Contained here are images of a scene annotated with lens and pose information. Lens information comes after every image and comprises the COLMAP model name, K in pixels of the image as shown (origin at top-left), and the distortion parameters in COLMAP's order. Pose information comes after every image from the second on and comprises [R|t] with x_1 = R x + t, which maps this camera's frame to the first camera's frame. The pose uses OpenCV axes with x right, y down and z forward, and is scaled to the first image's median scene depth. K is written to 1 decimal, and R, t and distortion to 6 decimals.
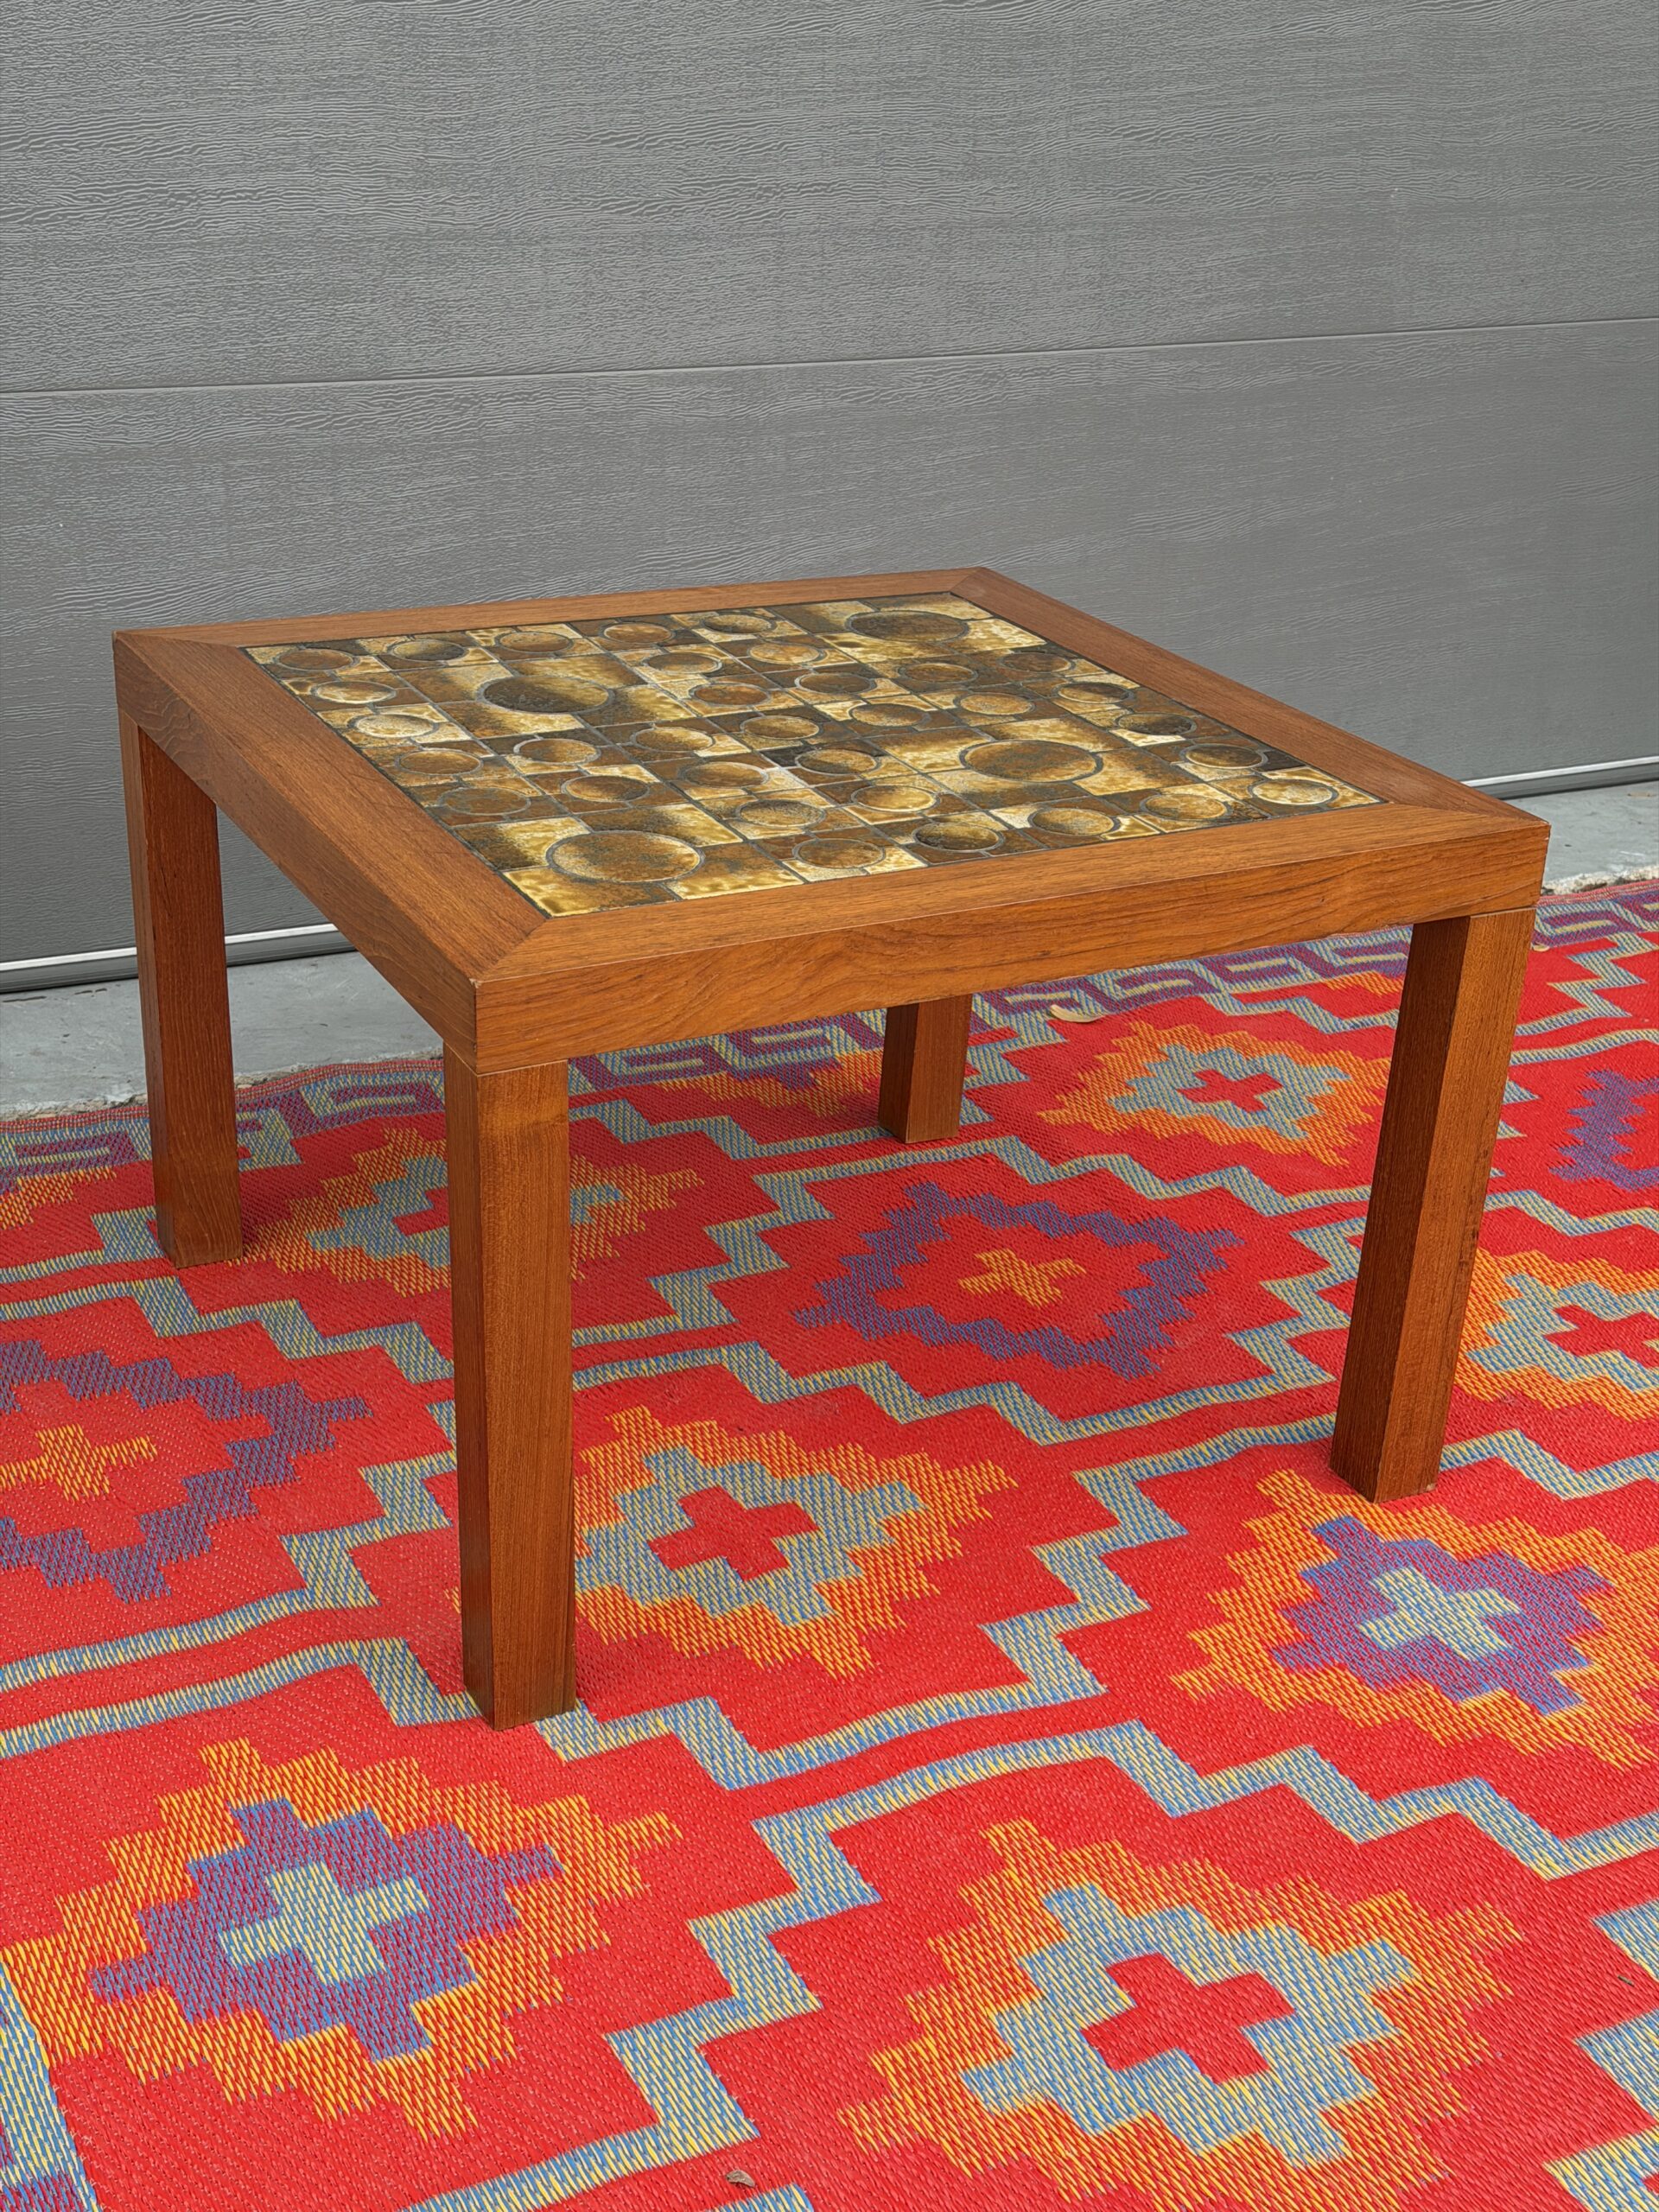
lens RADIAL K [[3116.6, 0, 811.1], [0, 3116.6, 1091.7], [0, 0, 1]] dist [0.117476, 0.000000]
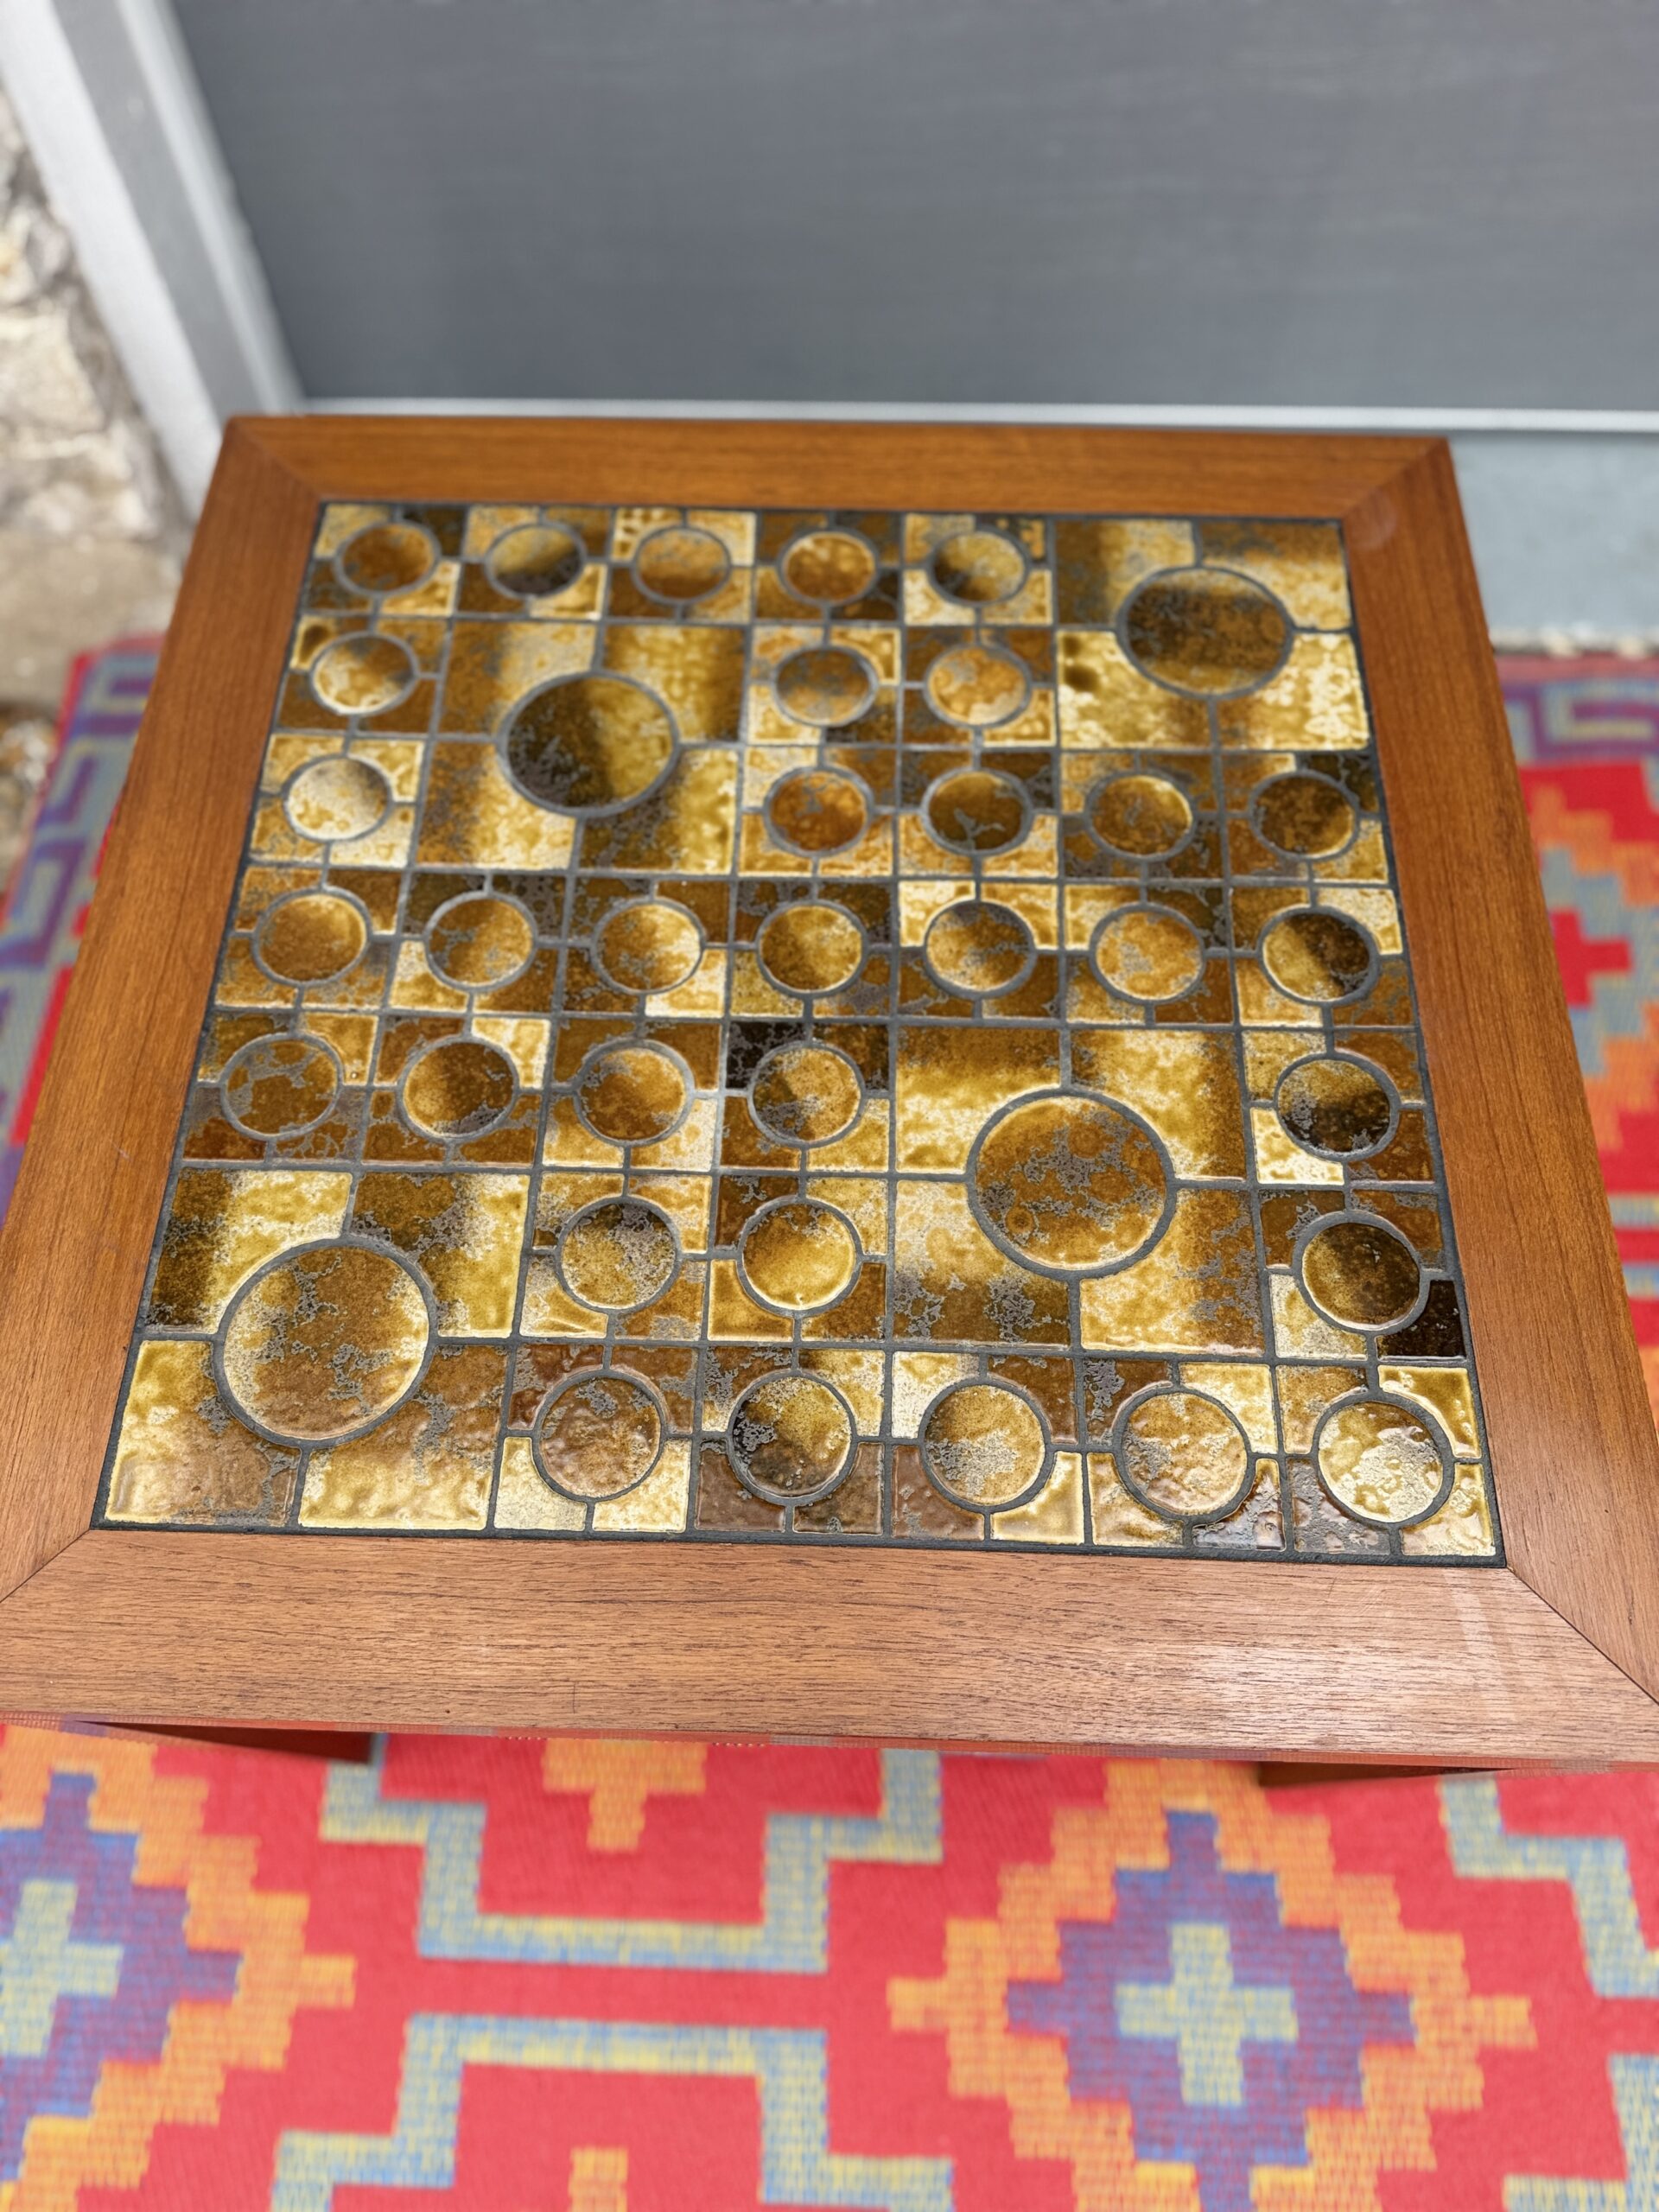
lens RADIAL K [[1576.4, 0, 817.9], [0, 1576.4, 1120.6], [0, 0, 1]] dist [0.064671, -0.076842]
pose [[0.877899, 0.407641, -0.251242, 0.102740], [-0.146653, 0.728356, 0.669321, -0.339129], [0.455837, -0.550751, 0.699204, 0.731287]]
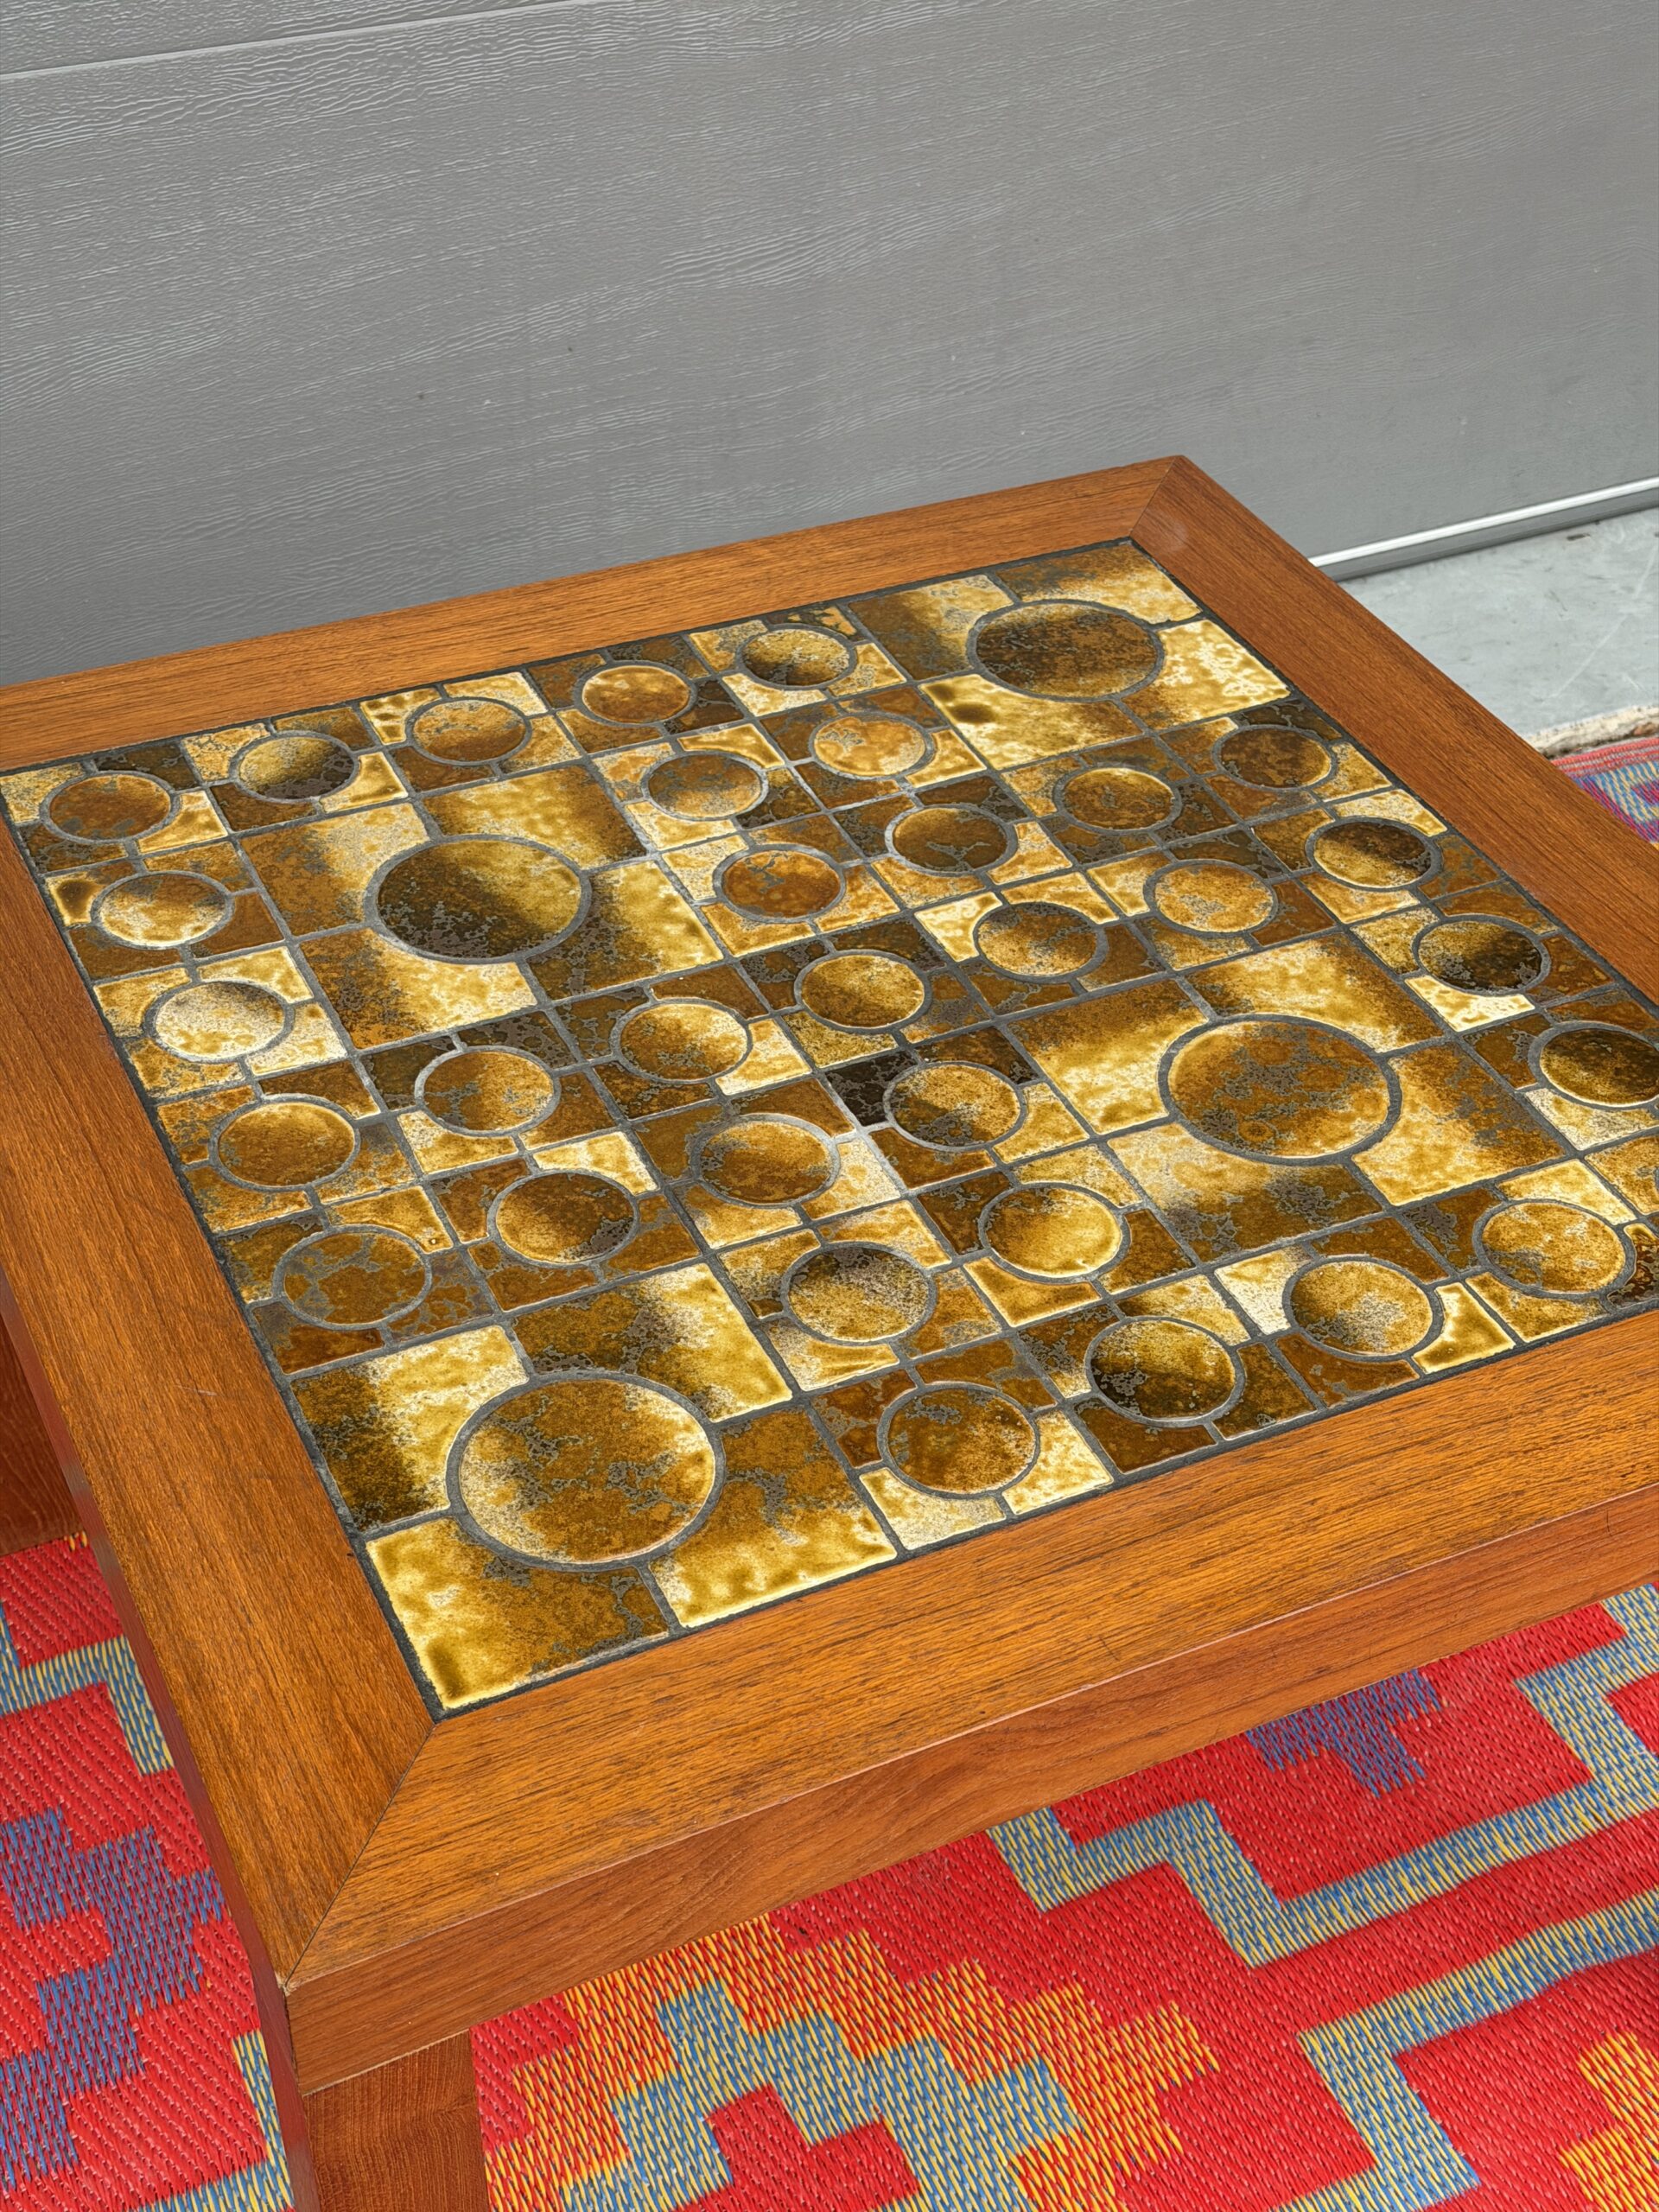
lens RADIAL K [[3116.6, 0, 819.1], [0, 3116.6, 1106.3], [0, 0, 1]] dist [0.117476, 0.000000]
pose [[0.999582, 0.004141, -0.028628, -0.000529], [0.003725, 0.963028, 0.269376, -0.261935], [0.028685, -0.269370, 0.962609, 0.416925]]
